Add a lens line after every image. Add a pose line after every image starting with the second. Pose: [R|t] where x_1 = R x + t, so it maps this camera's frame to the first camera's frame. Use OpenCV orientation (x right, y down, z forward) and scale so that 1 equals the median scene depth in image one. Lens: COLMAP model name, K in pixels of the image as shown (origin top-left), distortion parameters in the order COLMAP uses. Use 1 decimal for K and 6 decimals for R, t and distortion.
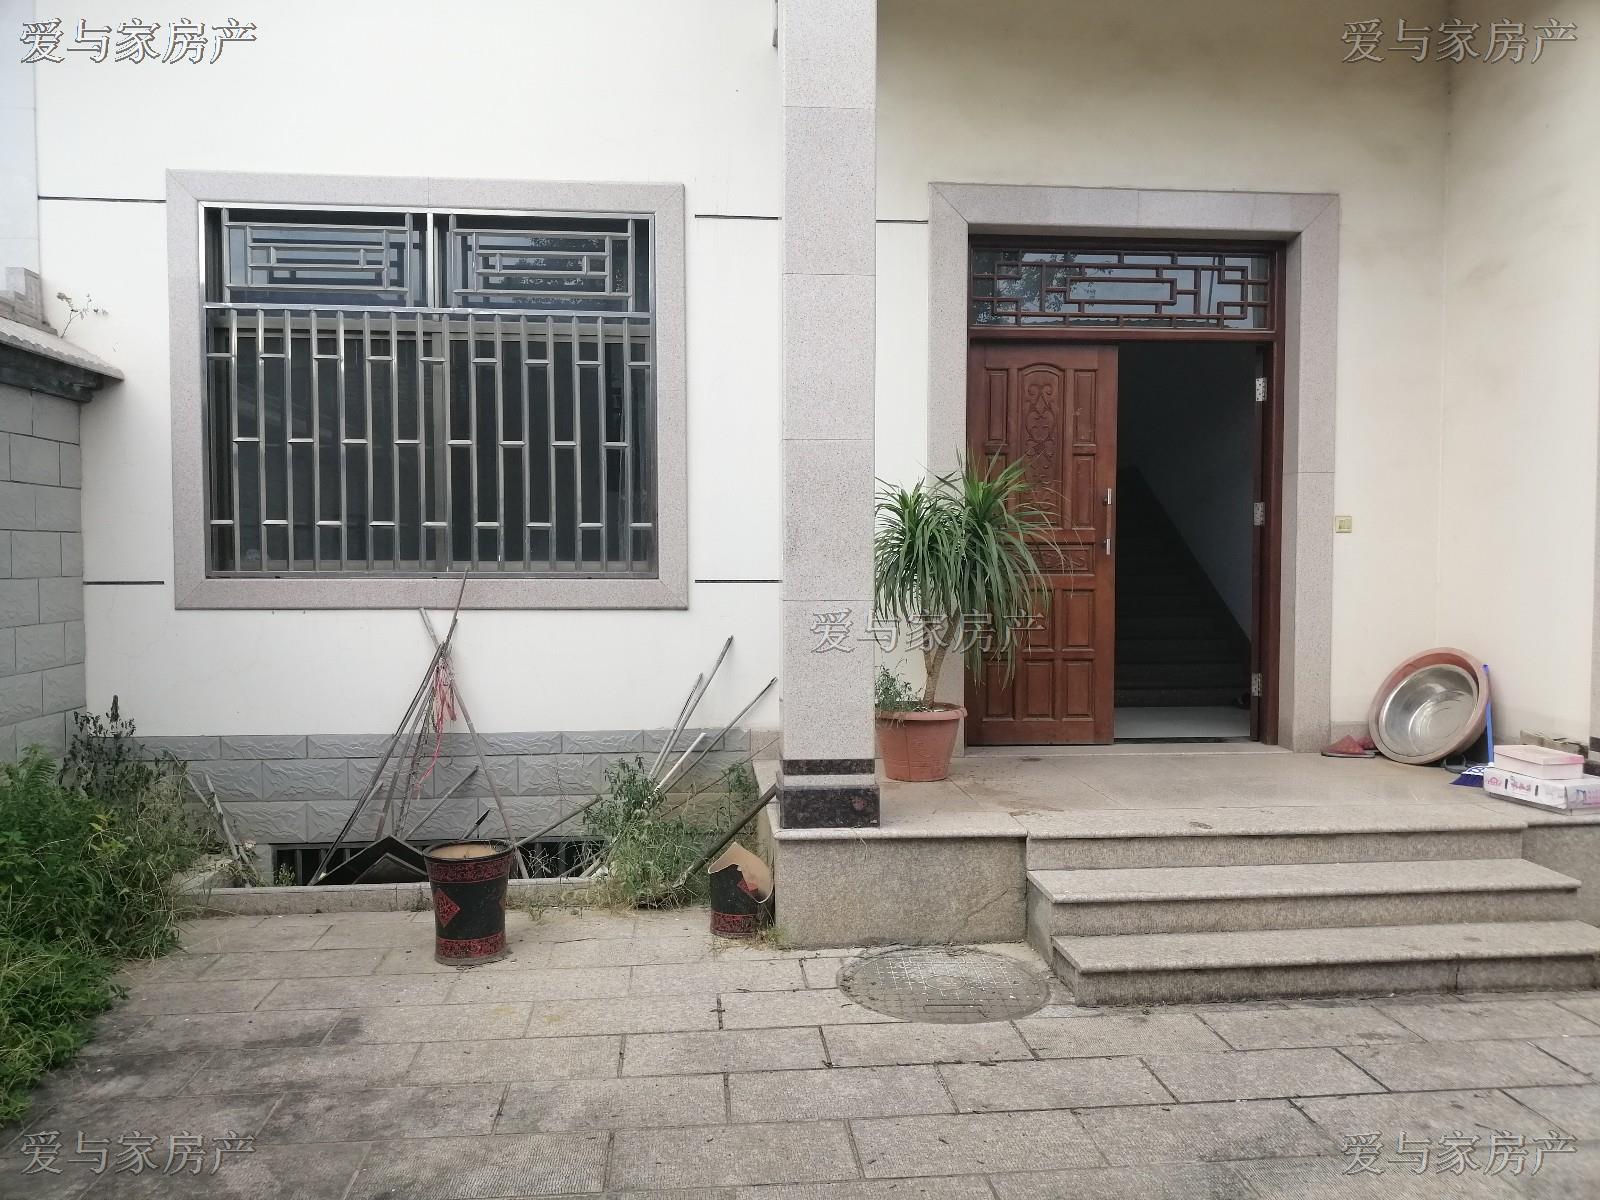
lens RADIAL K [[1212.8, 0, 798.4], [0, 1212.8, 606.3], [0, 0, 1]] dist [-0.007858, 0.014129]
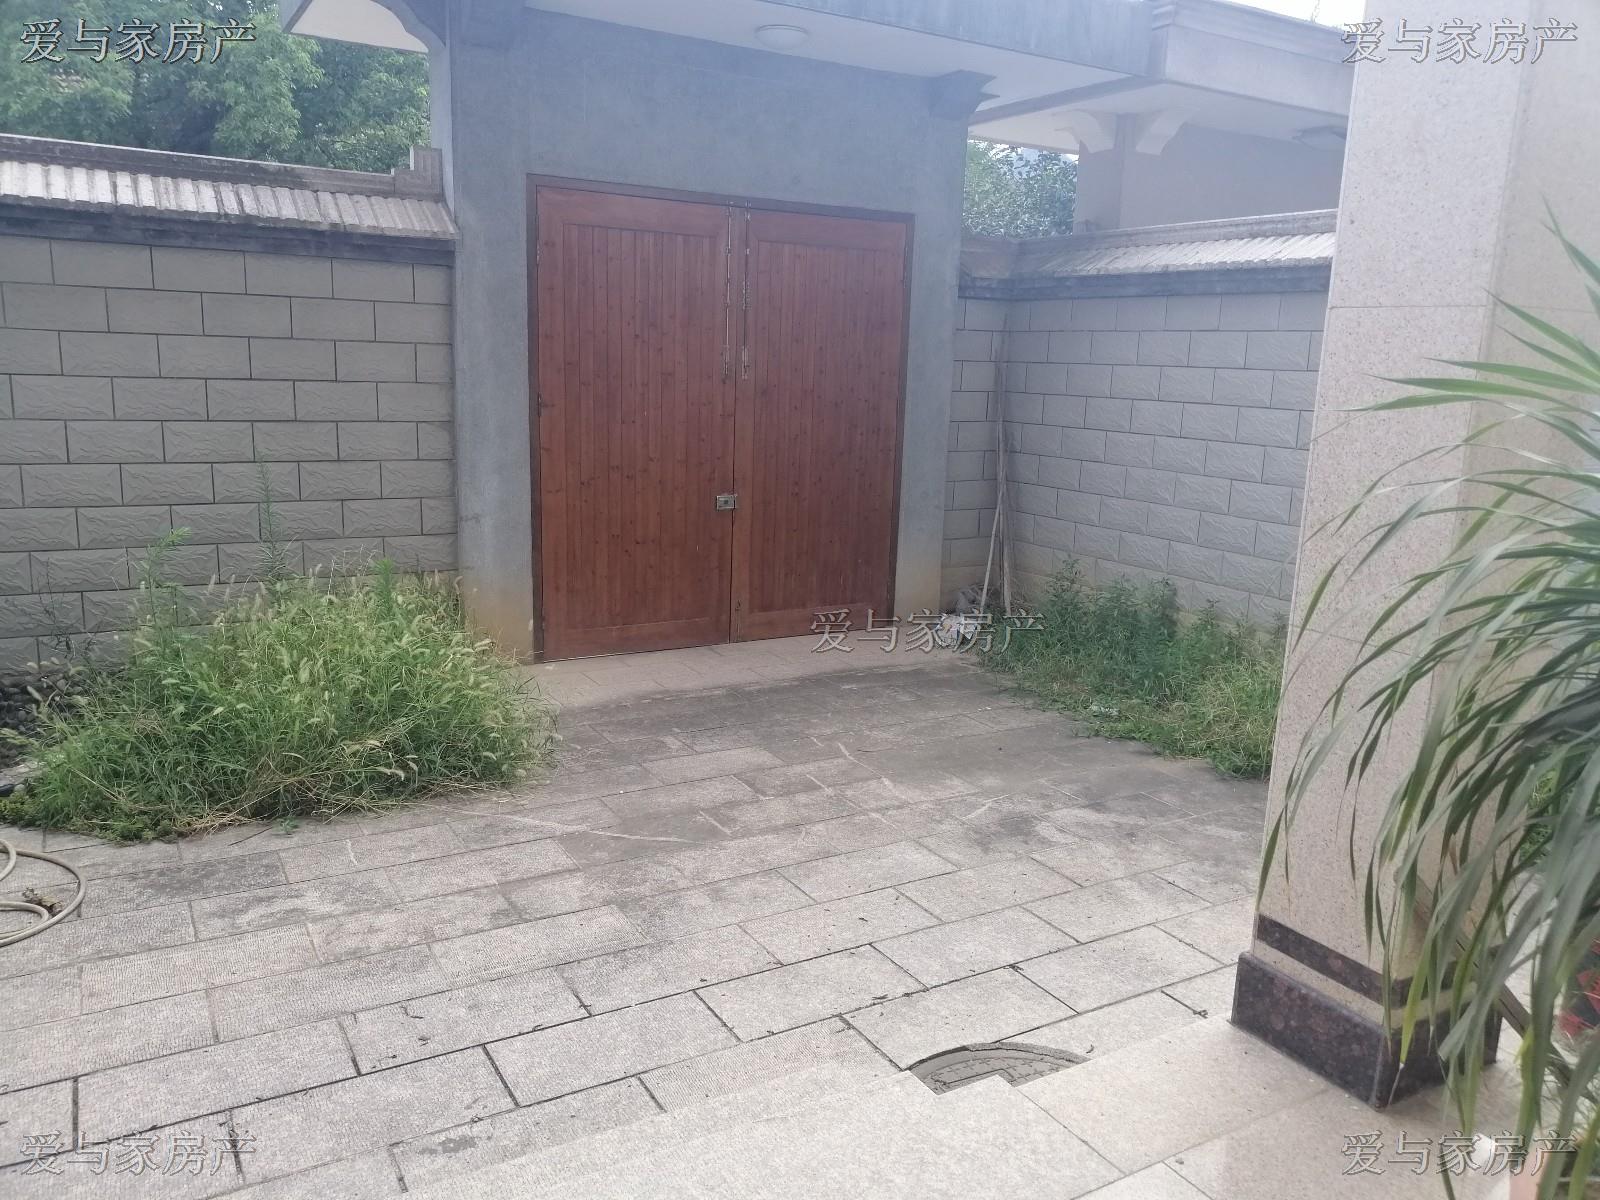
lens RADIAL K [[1212.8, 0, 798.4], [0, 1212.8, 606.3], [0, 0, 1]] dist [-0.007858, 0.014129]
pose [[-0.906812, 0.057421, -0.417607, 0.660273], [-0.049507, 0.969316, 0.240783, -0.177325], [0.418619, 0.239019, -0.876144, 1.905259]]
